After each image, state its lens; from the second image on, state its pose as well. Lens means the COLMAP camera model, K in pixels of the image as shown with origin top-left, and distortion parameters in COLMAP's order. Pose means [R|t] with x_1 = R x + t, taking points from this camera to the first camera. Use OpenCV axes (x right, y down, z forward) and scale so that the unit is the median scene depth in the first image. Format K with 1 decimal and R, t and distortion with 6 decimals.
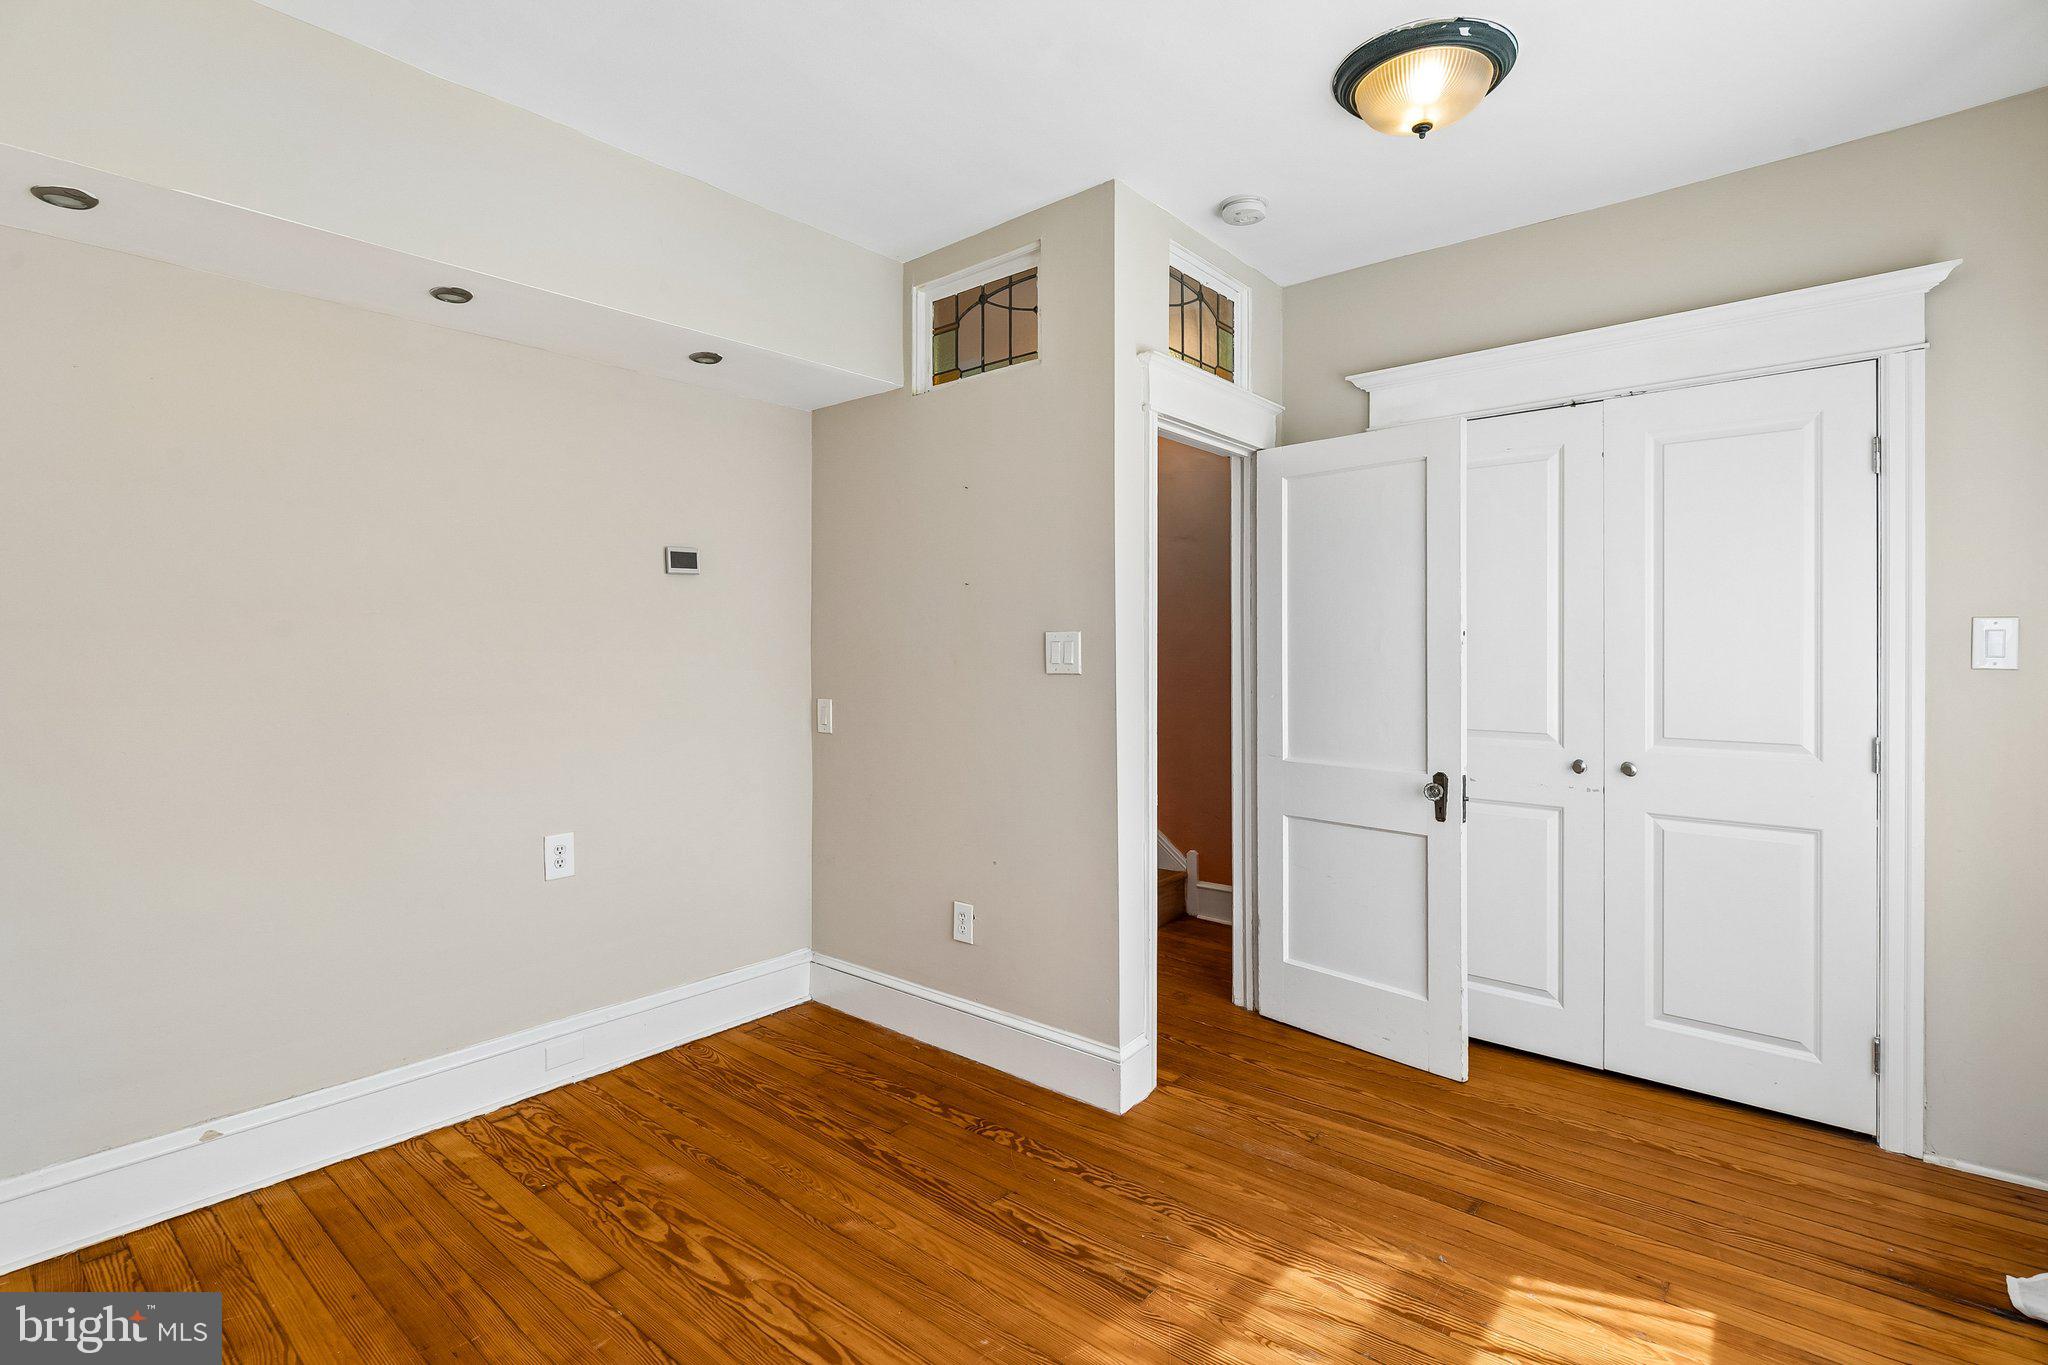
lens RADIAL K [[982.6, 0, 1017.5], [0, 982.6, 685.1], [0, 0, 1]] dist [0.002863, -0.000613]
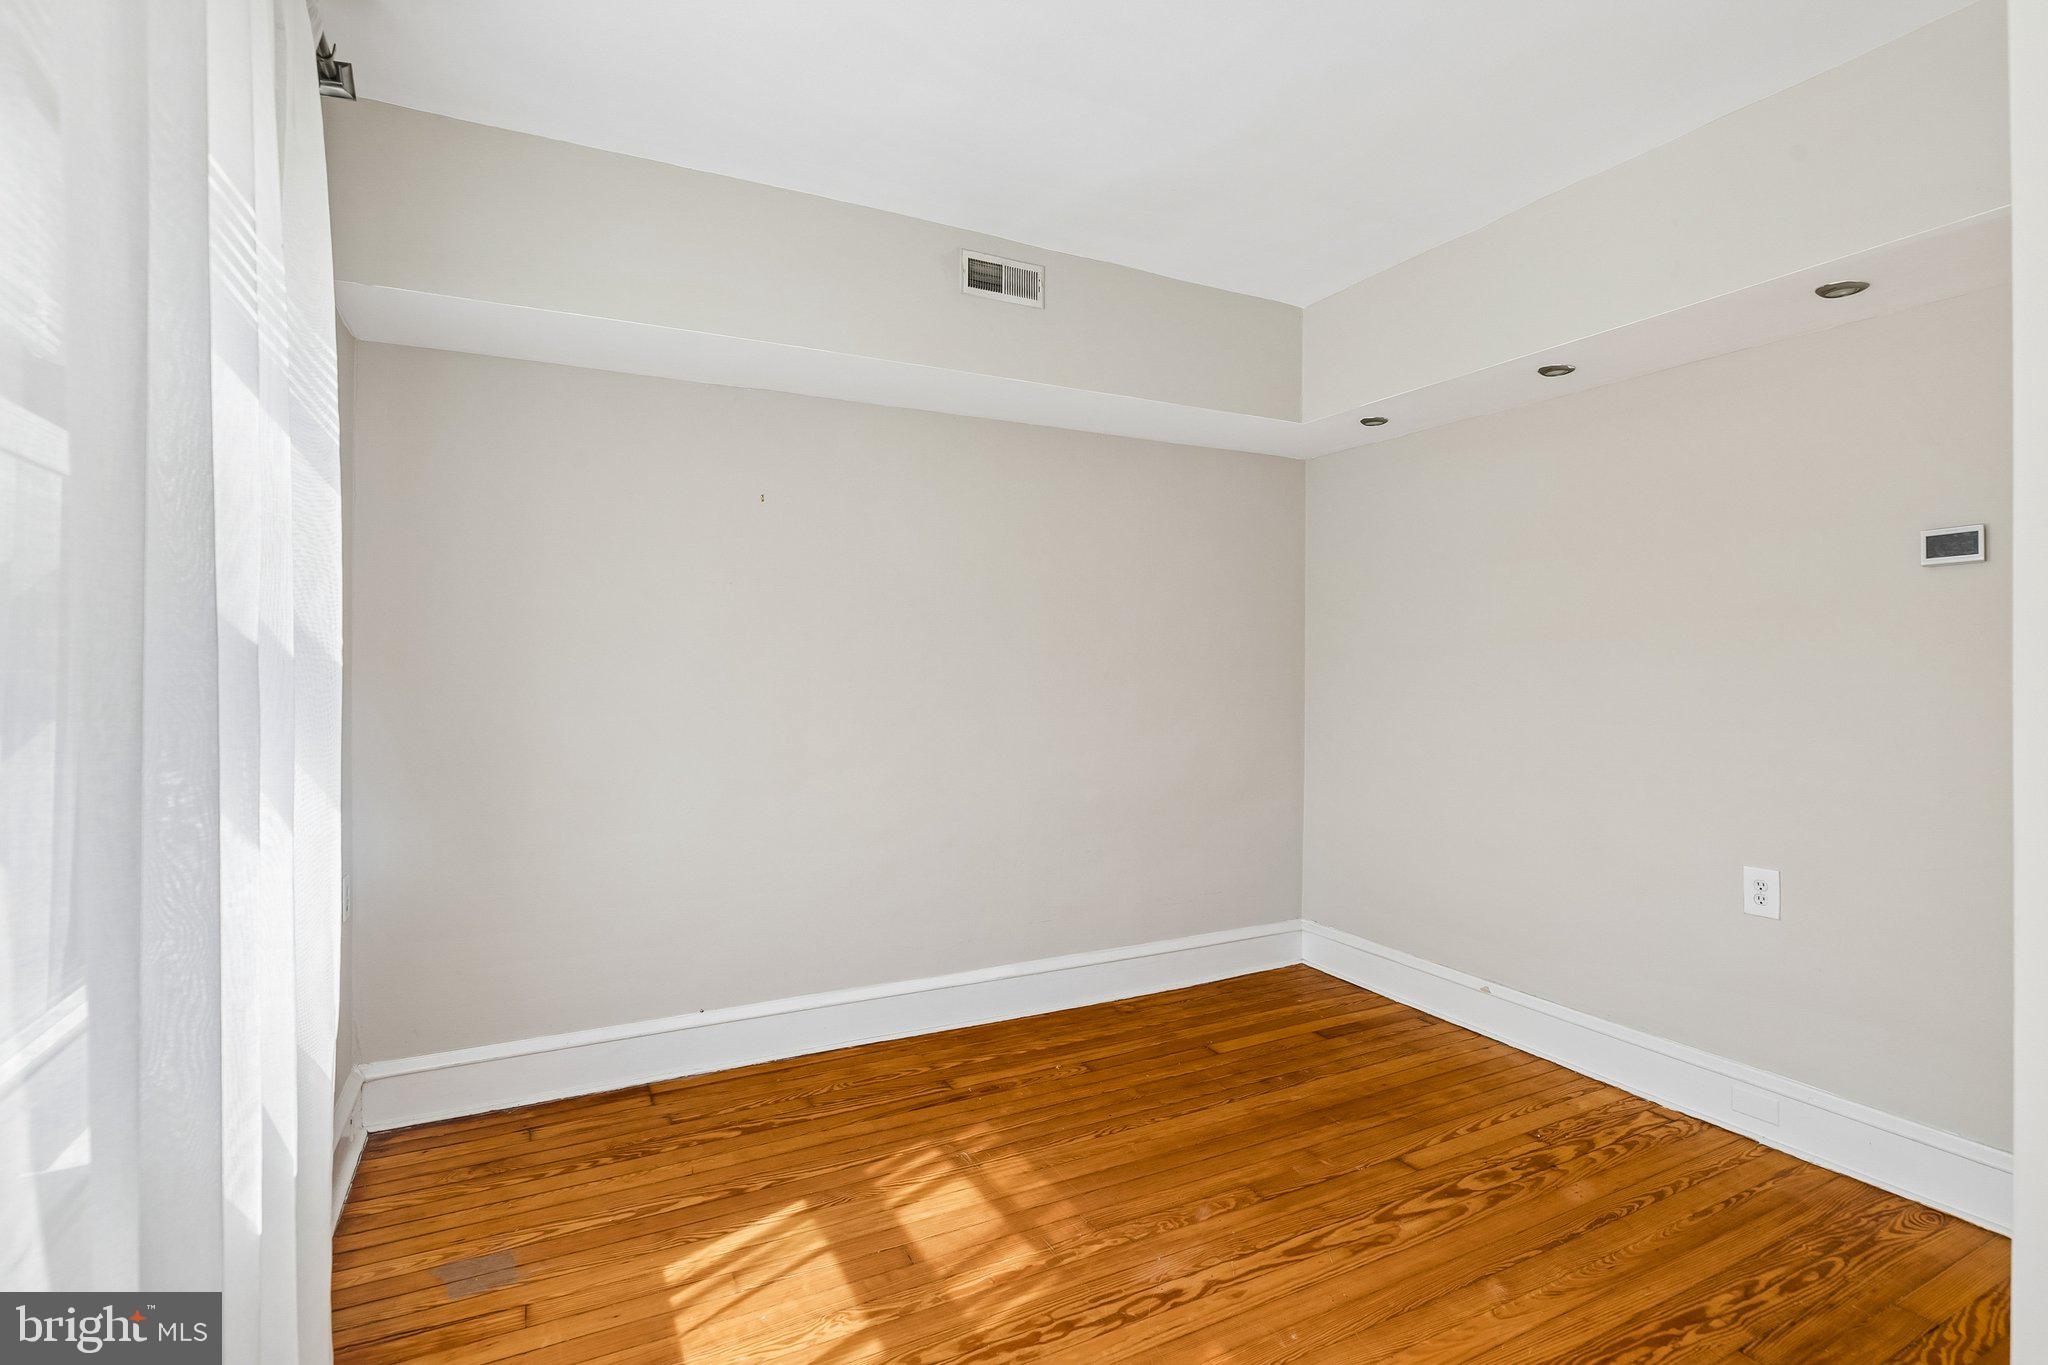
lens RADIAL K [[982.6, 0, 1037.0], [0, 982.6, 664.0], [0, 0, 1]] dist [0.002863, -0.000613]
pose [[-0.364684, 0.001688, -0.931130, 0.759254], [-0.038395, 0.999121, 0.016849, -0.036691], [0.930339, 0.041895, -0.364299, 0.805982]]
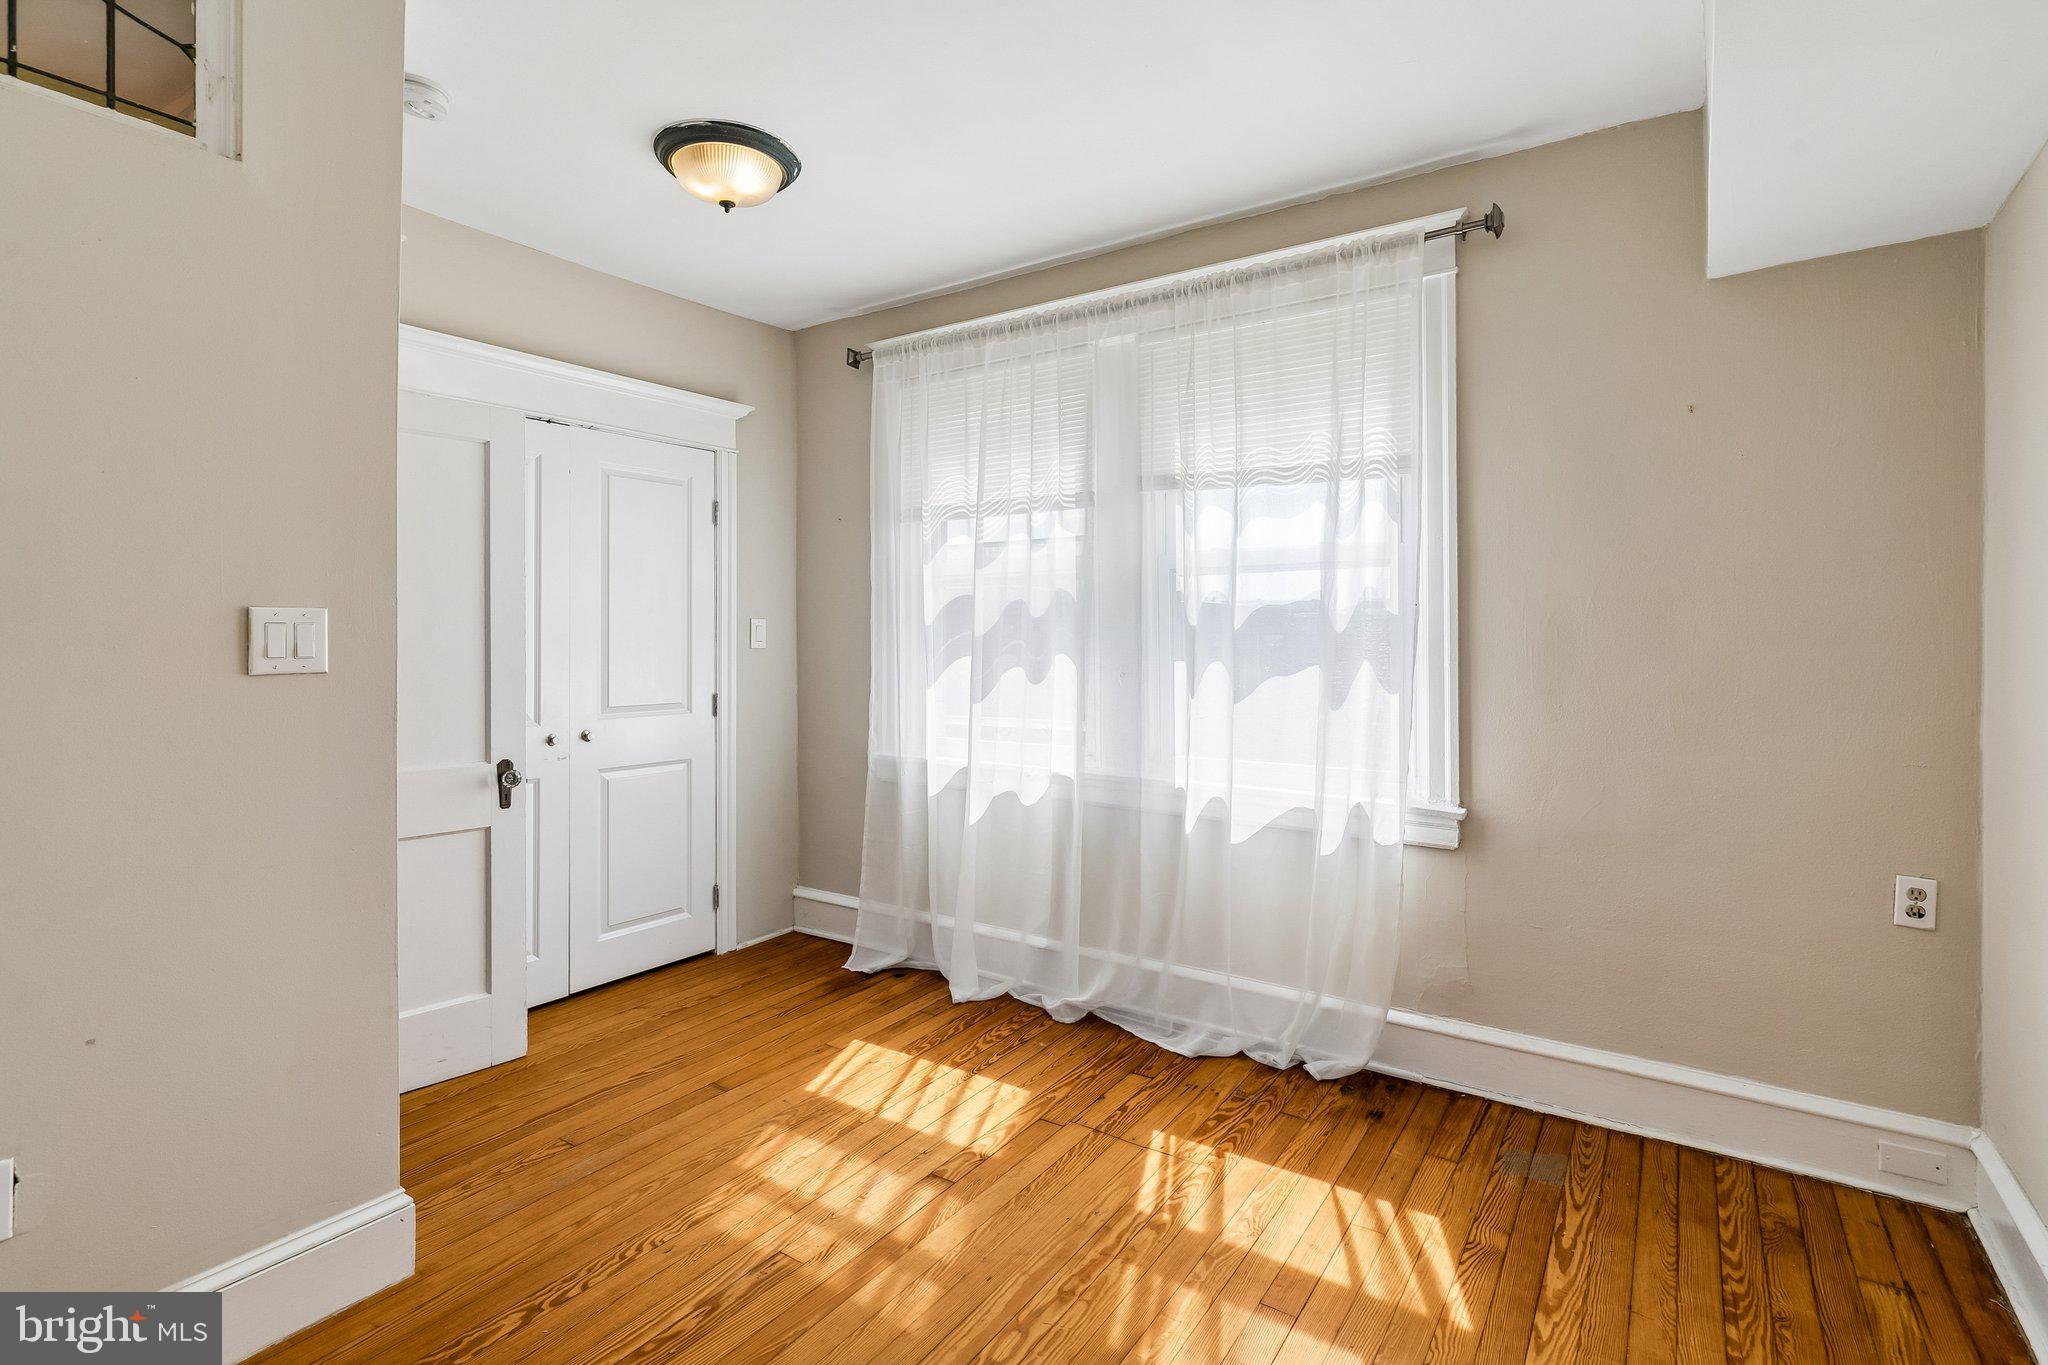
lens RADIAL K [[982.6, 0, 1019.6], [0, 982.6, 673.3], [0, 0, 1]] dist [0.002863, -0.000613]
pose [[-0.108469, -0.034652, 0.993496, -0.708536], [0.036598, 0.998576, 0.038825, -0.020865], [-0.993426, 0.040571, -0.107046, 0.664952]]
